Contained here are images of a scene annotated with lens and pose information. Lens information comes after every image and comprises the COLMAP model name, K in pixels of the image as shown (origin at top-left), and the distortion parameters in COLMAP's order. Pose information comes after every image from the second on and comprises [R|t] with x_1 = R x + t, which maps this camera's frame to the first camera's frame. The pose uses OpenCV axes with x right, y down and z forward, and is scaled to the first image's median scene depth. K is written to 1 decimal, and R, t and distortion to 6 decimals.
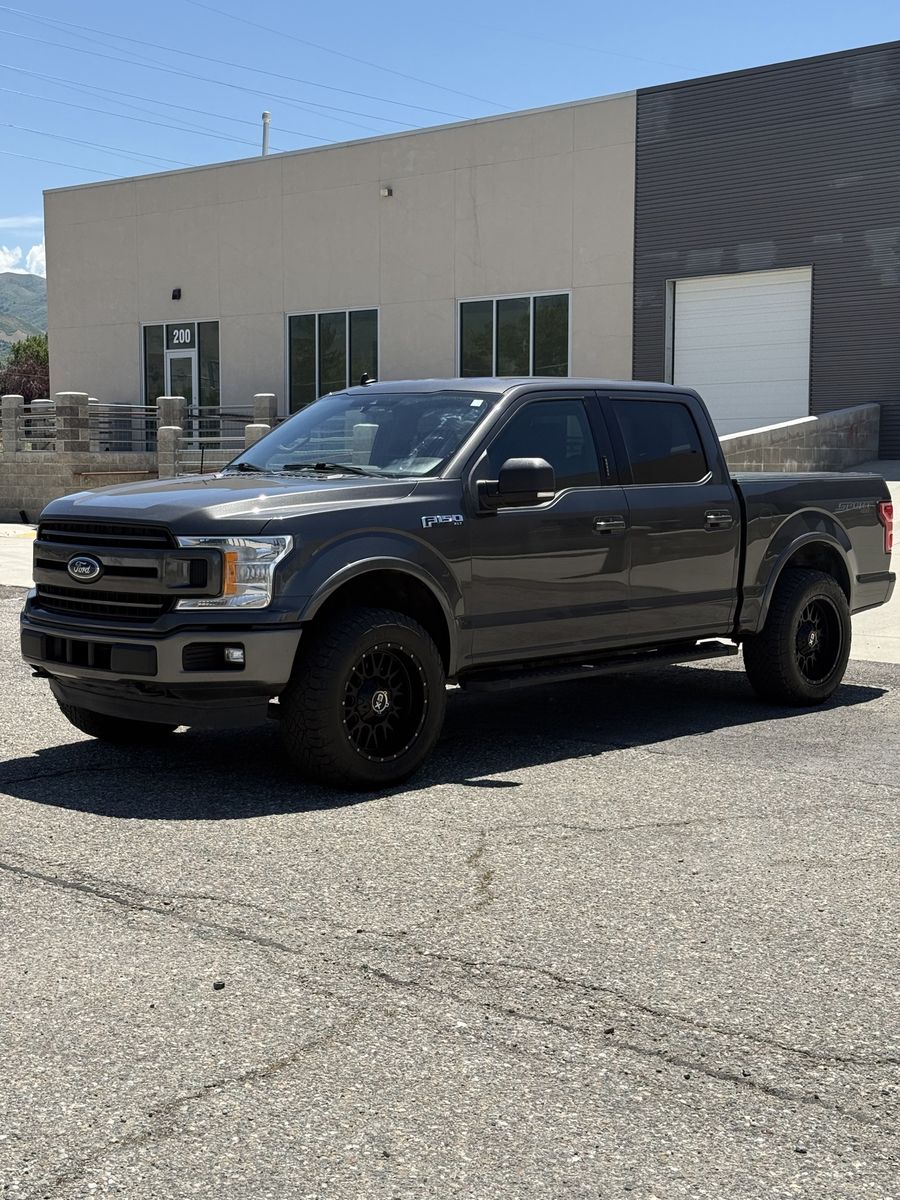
lens RADIAL K [[1510.7, 0, 449.8], [0, 1510.7, 597.2], [0, 0, 1]] dist [0.015076, 0.000000]
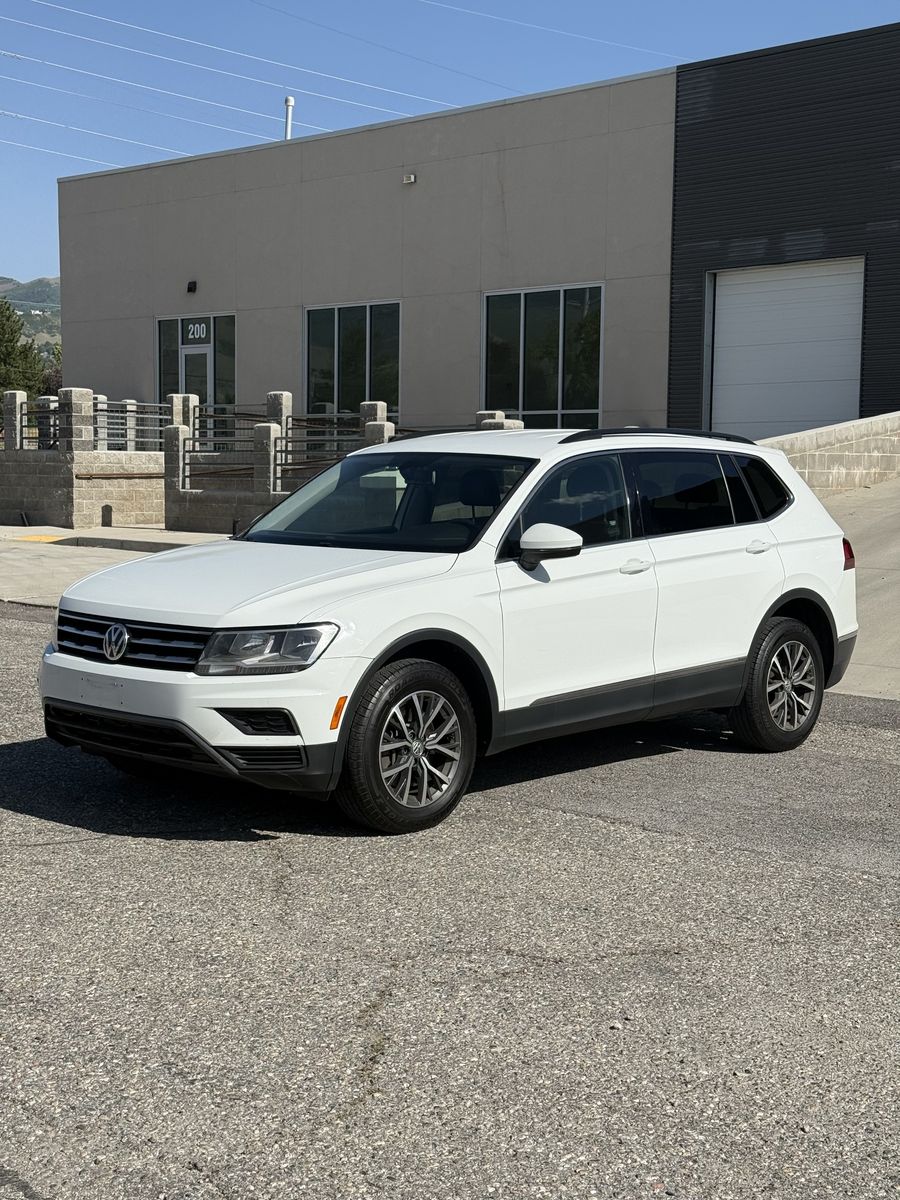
lens RADIAL K [[1510.7, 0, 449.3], [0, 1510.7, 601.3], [0, 0, 1]] dist [0.015076, 0.000000]
pose [[0.999416, 0.012692, -0.031741, 0.016490], [-0.012716, 0.999919, -0.000529, -0.004733], [0.031732, 0.000933, 0.999496, 0.063746]]
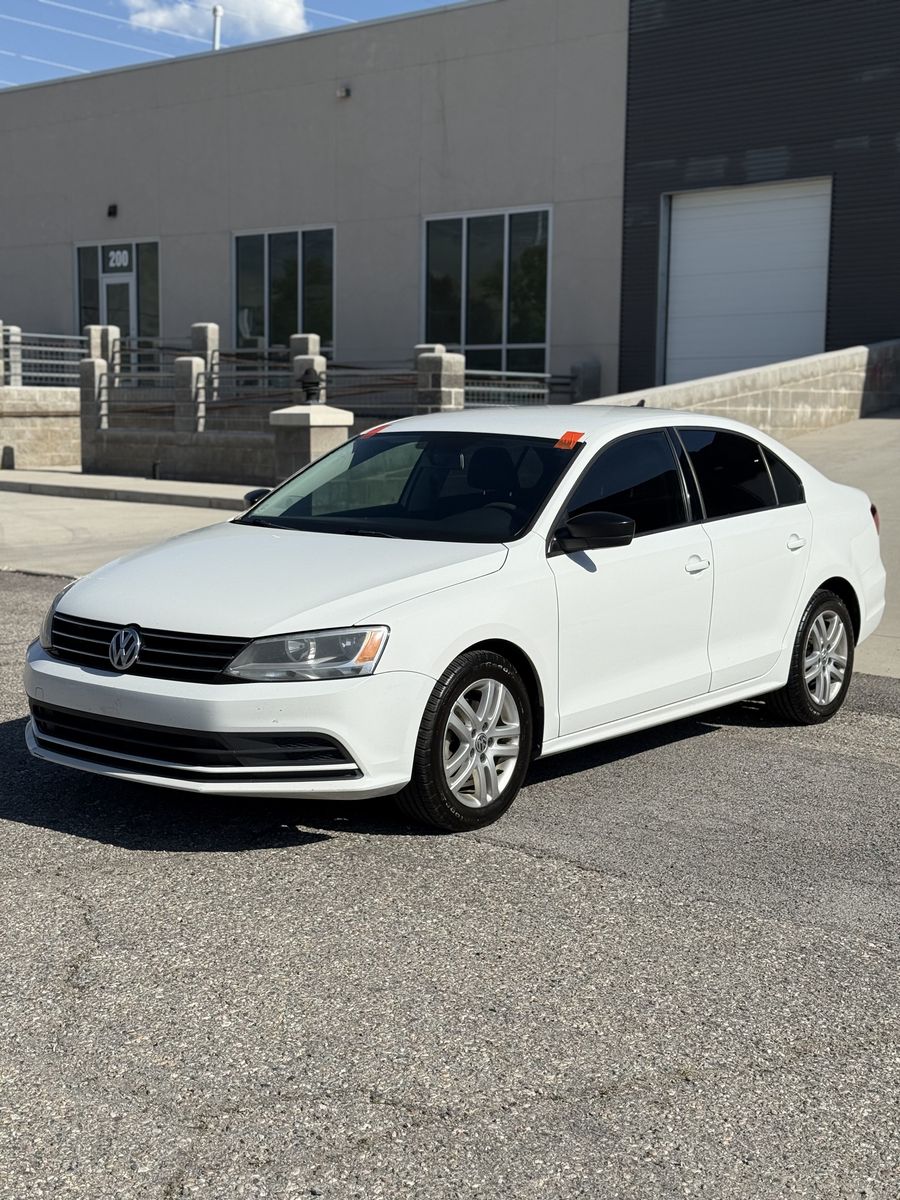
lens RADIAL K [[1510.7, 0, 449.5], [0, 1510.7, 603.3], [0, 0, 1]] dist [0.015076, 0.000000]
pose [[0.999923, 0.012402, -0.000507, 0.024229], [-0.012373, 0.999167, 0.038876, -0.008463], [0.000989, -0.038867, 0.999244, 0.122534]]
